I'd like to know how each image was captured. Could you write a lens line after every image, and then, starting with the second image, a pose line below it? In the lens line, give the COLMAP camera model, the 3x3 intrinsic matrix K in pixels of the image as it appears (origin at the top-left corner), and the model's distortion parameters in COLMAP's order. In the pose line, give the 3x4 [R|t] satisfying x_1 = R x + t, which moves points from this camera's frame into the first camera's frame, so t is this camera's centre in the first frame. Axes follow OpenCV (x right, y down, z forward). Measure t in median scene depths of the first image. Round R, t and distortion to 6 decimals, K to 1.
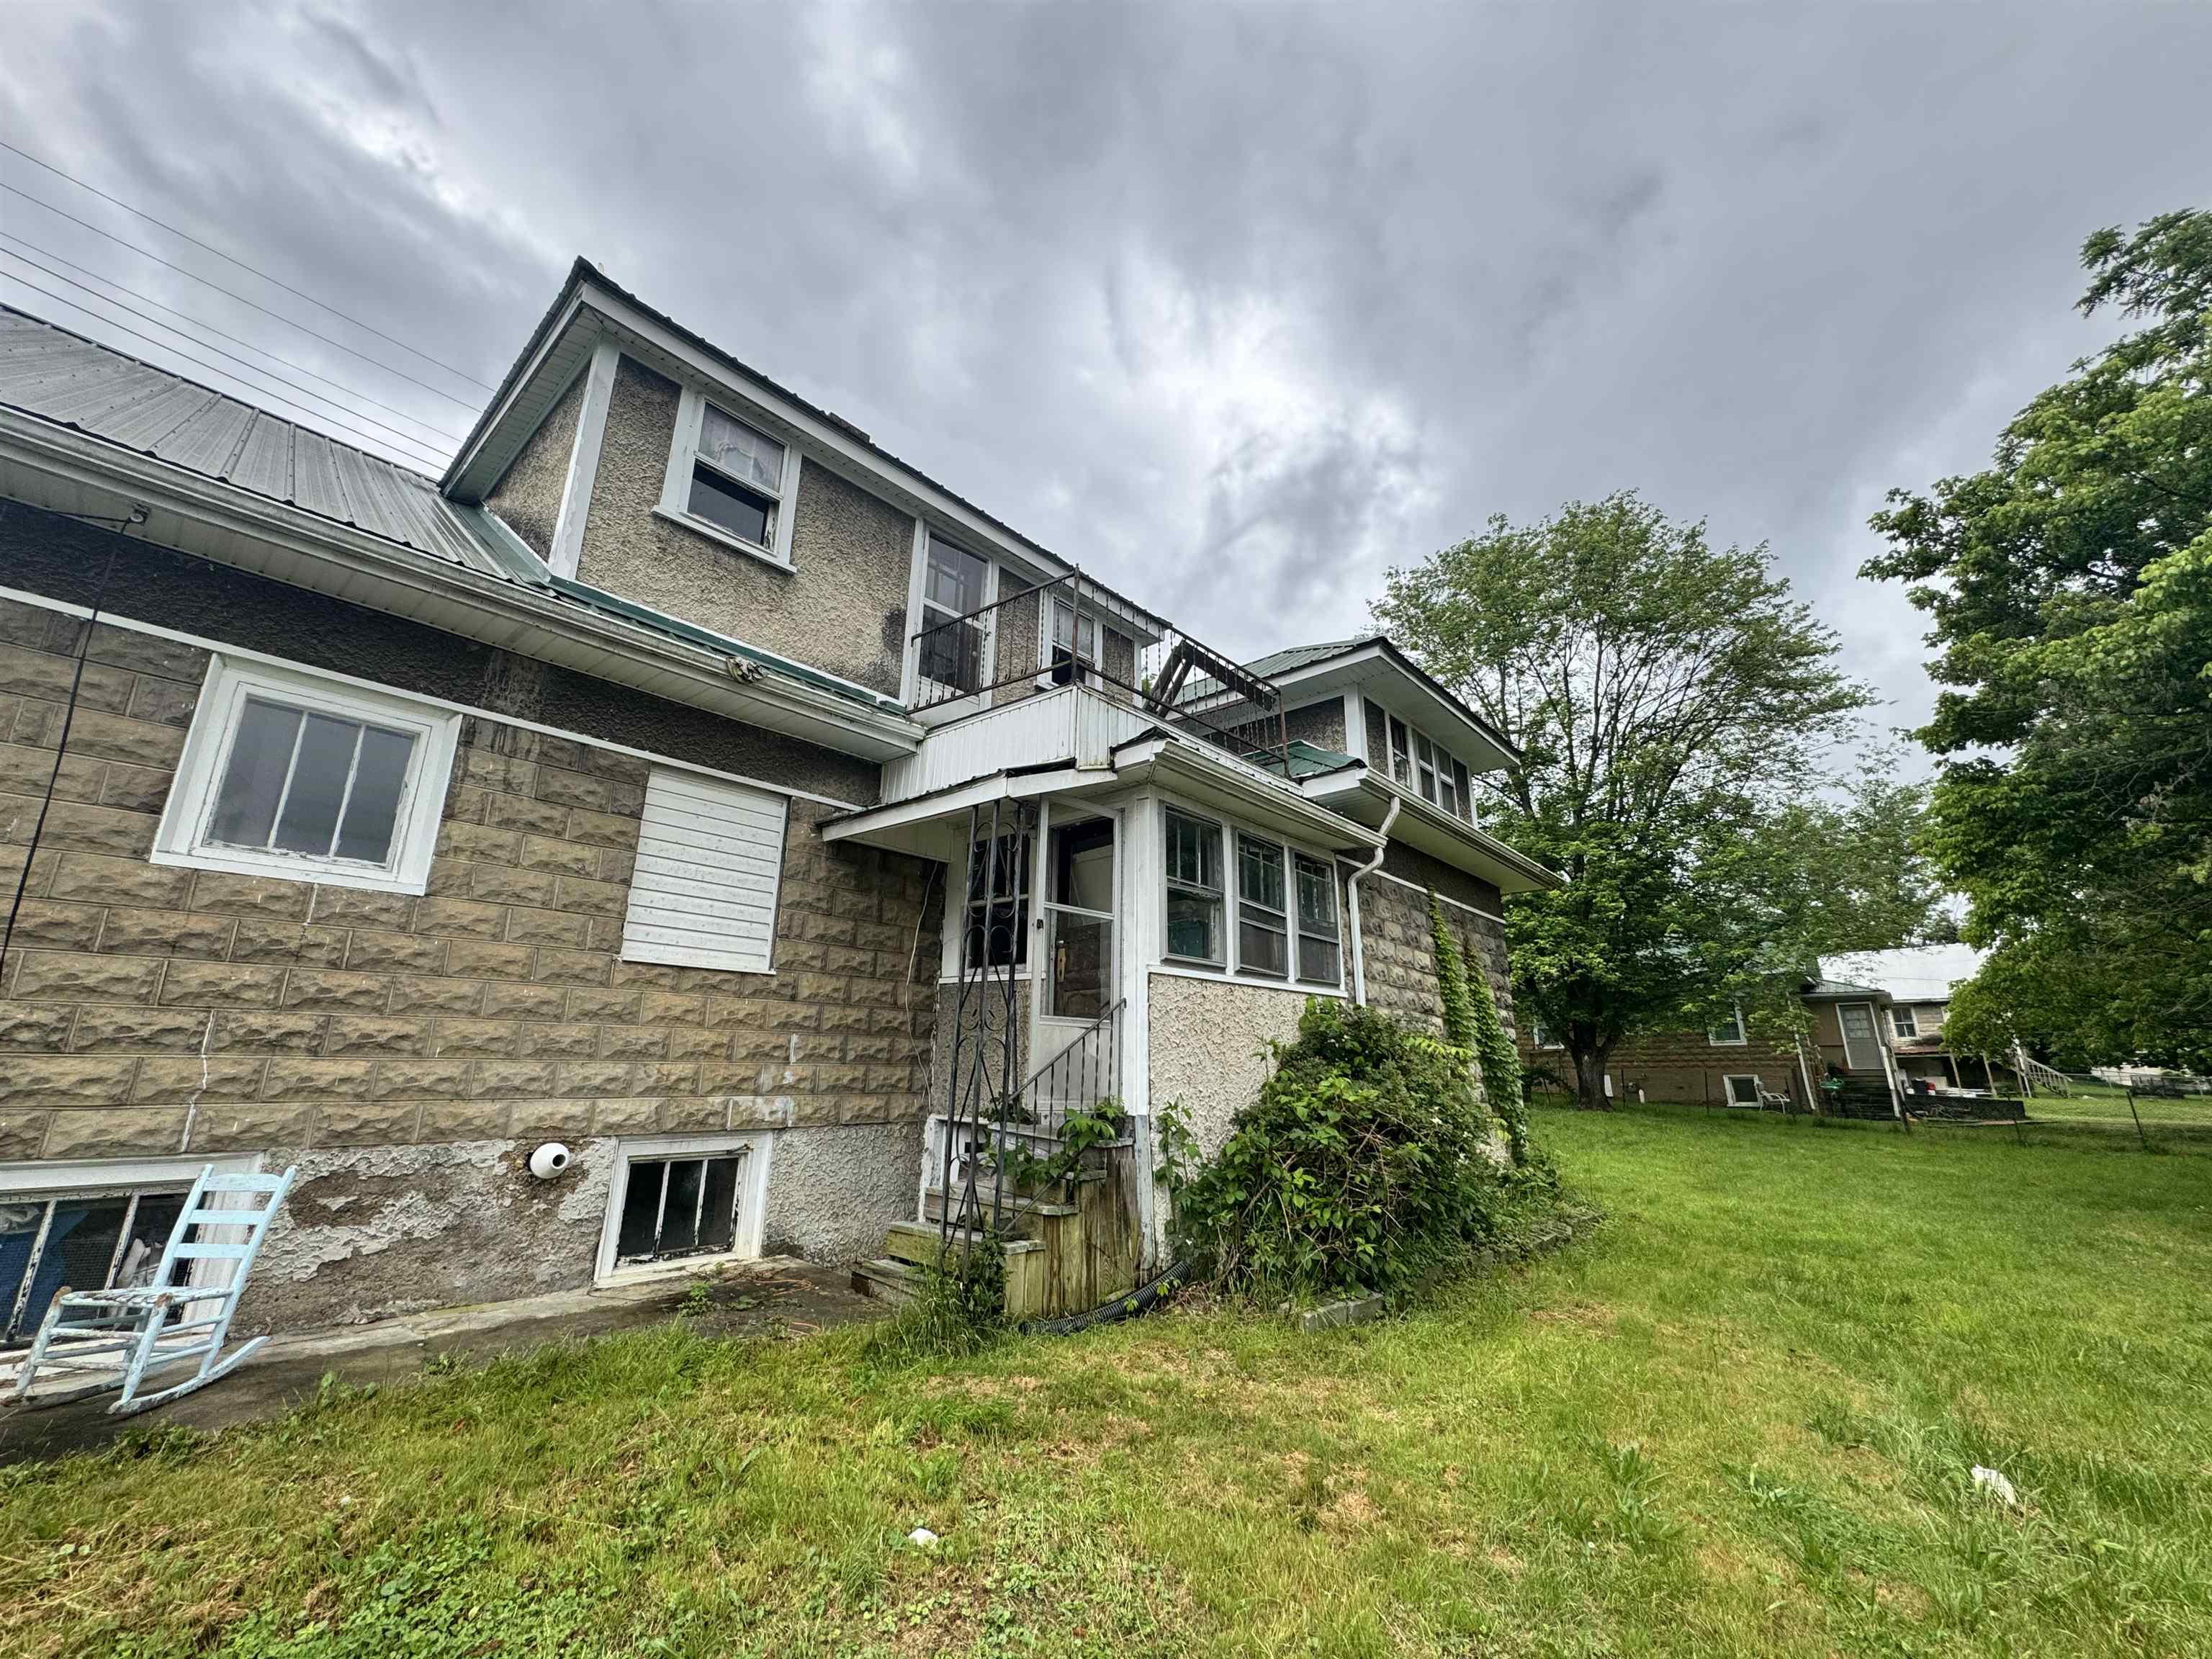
lens RADIAL K [[894.9, 0, 1107.7], [0, 894.9, 821.2], [0, 0, 1]] dist [-0.000757, 0.000644]
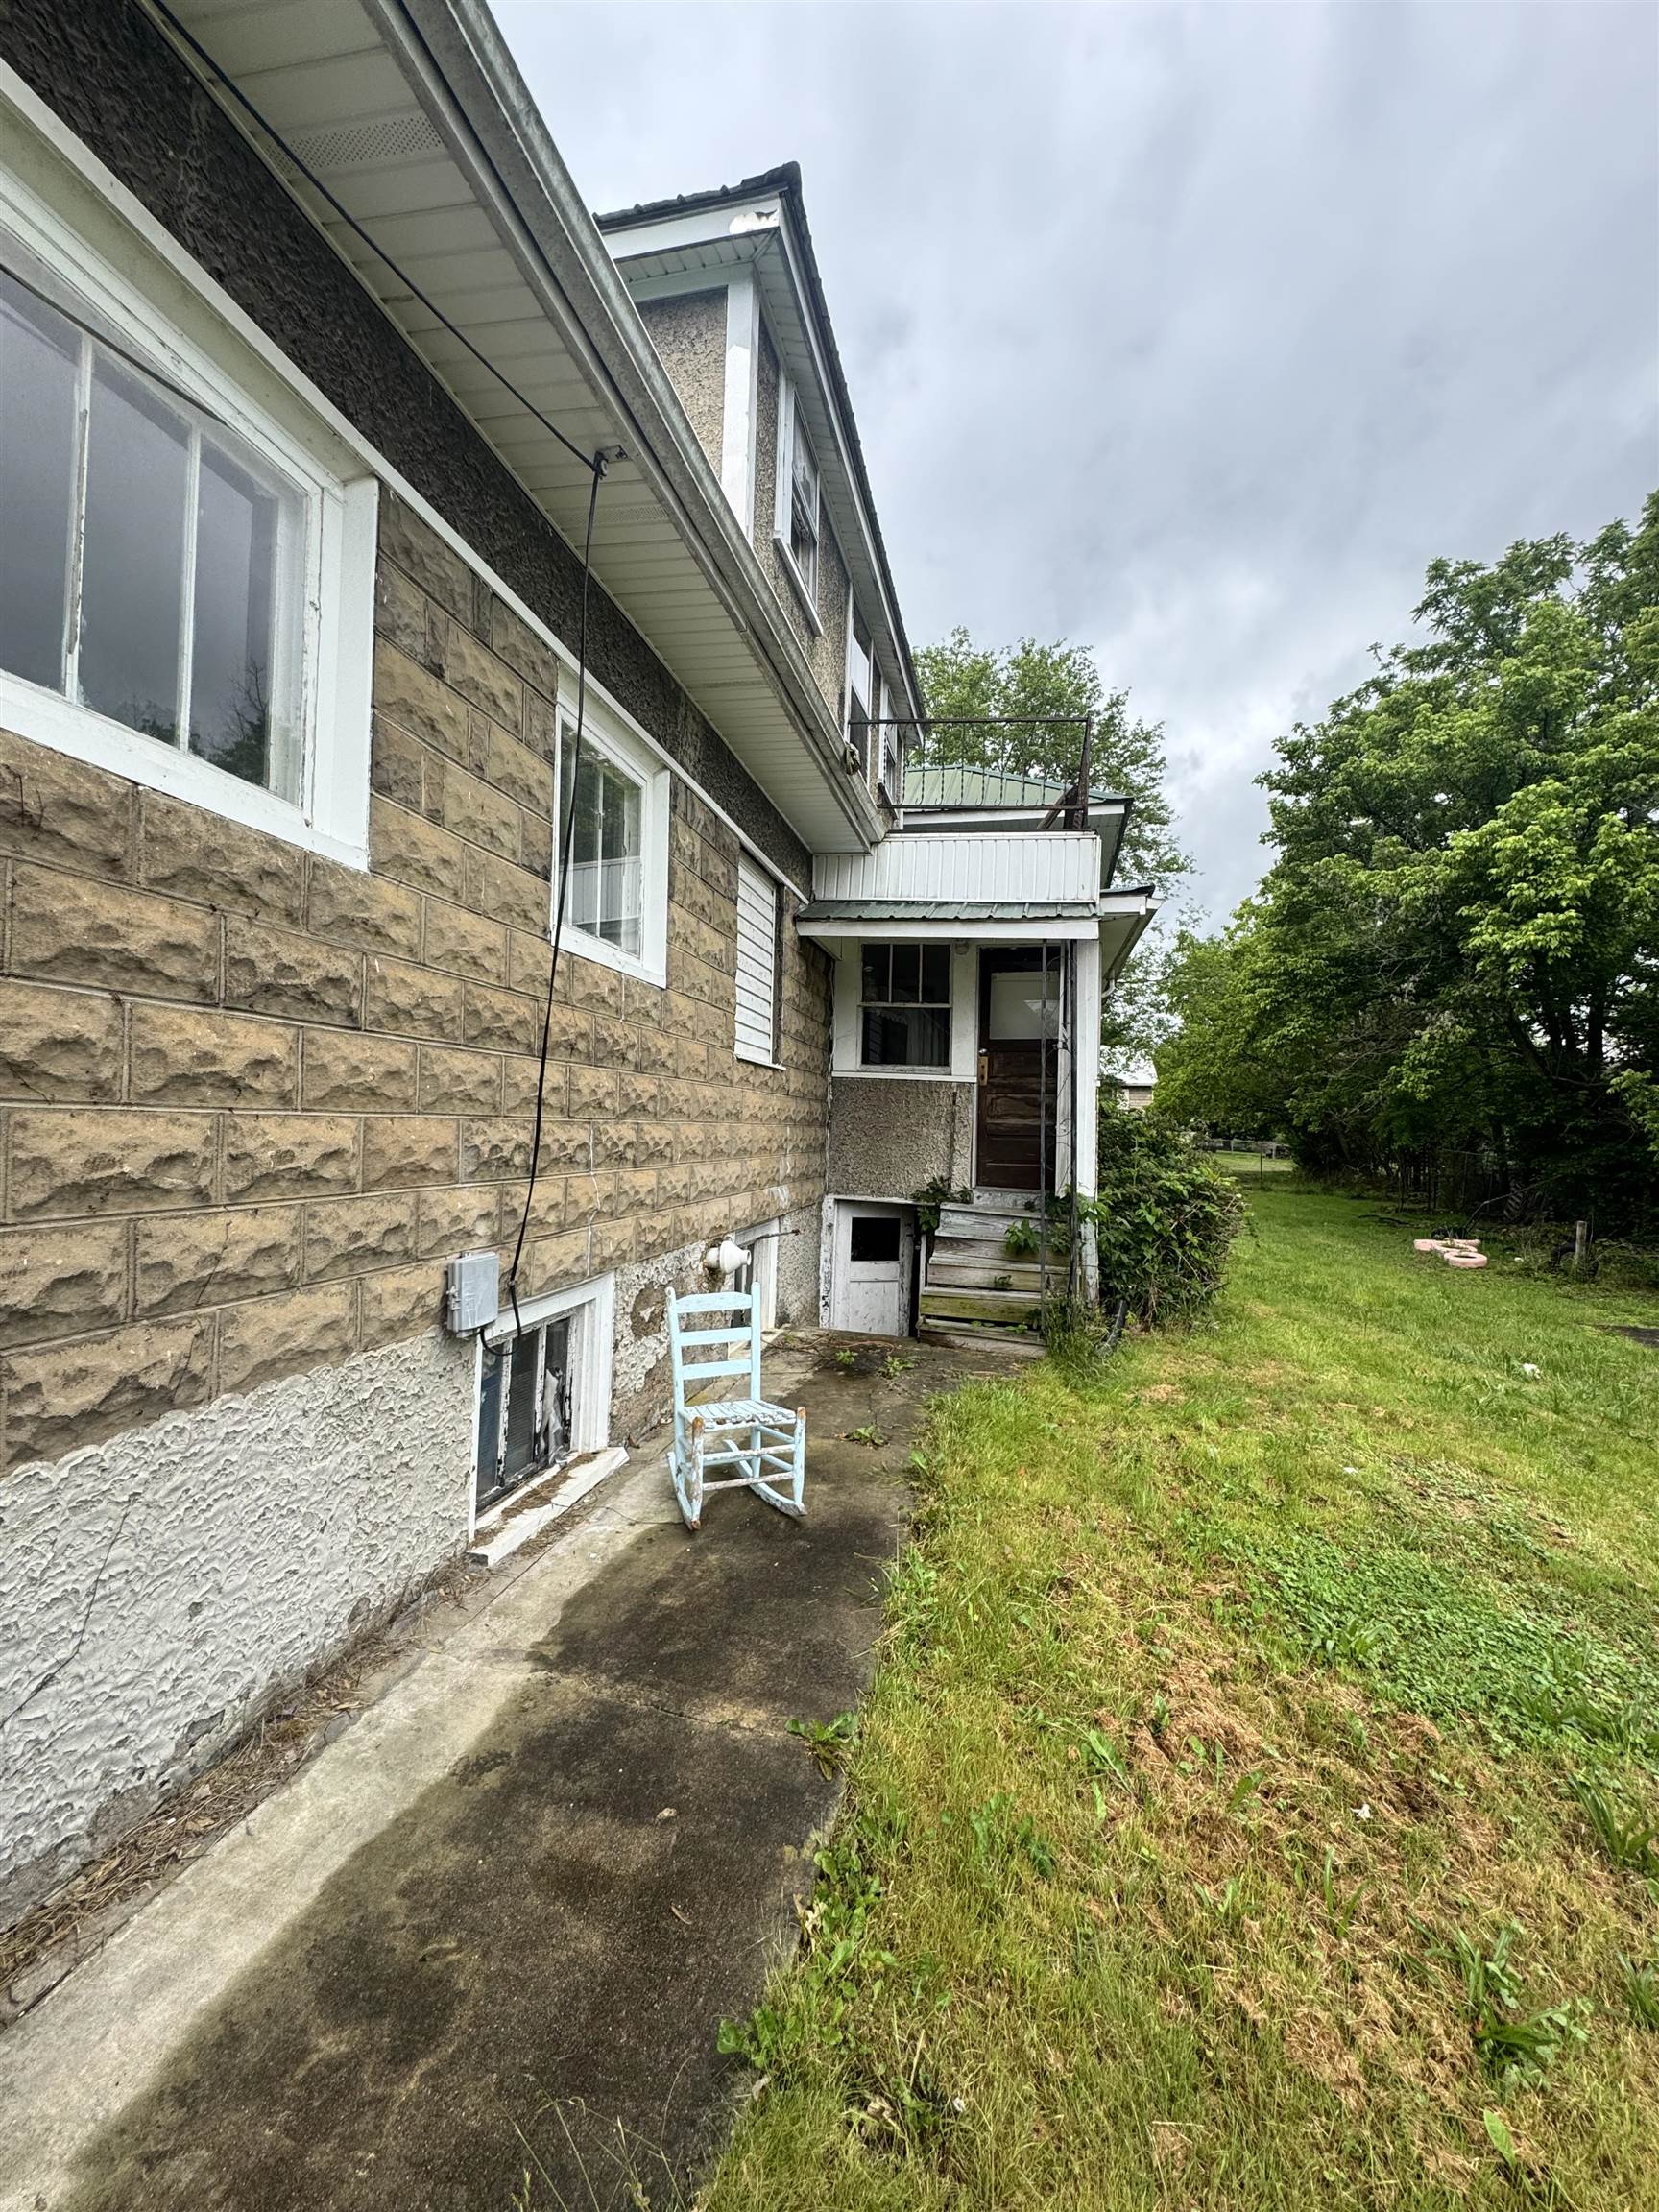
lens RADIAL K [[894.9, 0, 829.5], [0, 894.9, 1106.0], [0, 0, 1]] dist [-0.000757, 0.000644]
pose [[0.874296, 0.025738, 0.484711, -0.355952], [-0.148668, 0.964800, 0.216929, -0.006999], [-0.462066, -0.261721, 0.847347, 0.049436]]
